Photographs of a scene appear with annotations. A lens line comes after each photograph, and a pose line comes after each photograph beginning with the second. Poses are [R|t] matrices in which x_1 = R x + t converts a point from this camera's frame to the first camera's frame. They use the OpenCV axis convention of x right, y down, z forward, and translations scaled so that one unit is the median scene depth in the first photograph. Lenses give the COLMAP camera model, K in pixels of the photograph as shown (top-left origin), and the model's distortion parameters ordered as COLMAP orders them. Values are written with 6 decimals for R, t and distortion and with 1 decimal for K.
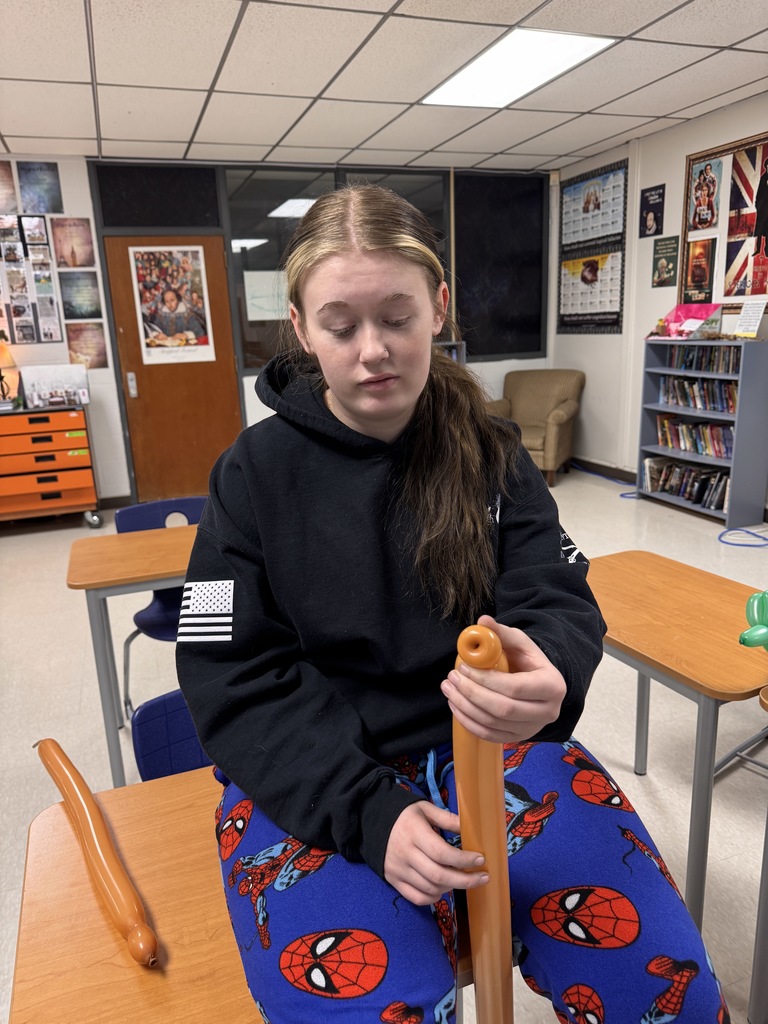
lens RADIAL K [[719.4, 0, 376.5], [0, 719.4, 513.6], [0, 0, 1]] dist [0.003467, -0.013780]
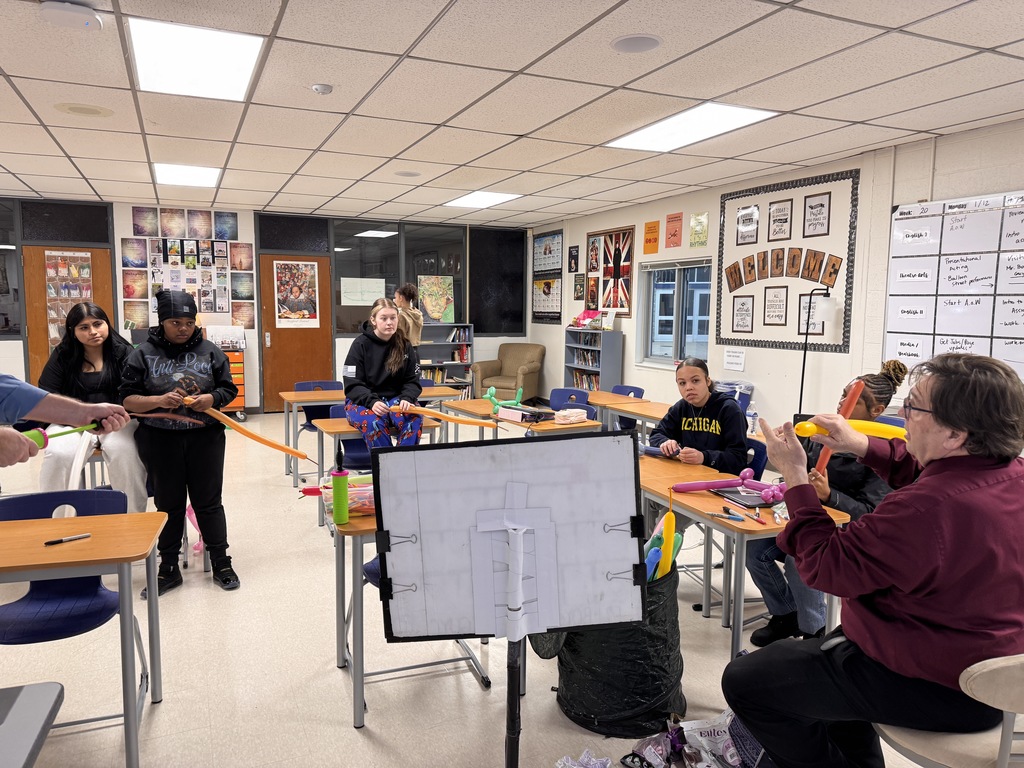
lens RADIAL K [[719.4, 0, 518.3], [0, 719.4, 387.0], [0, 0, 1]] dist [0.003467, -0.013780]
pose [[0.994552, 0.041668, 0.095556, 0.084771], [-0.027112, 0.988487, -0.148860, 0.168804], [-0.100659, 0.145458, 0.984231, -0.712613]]
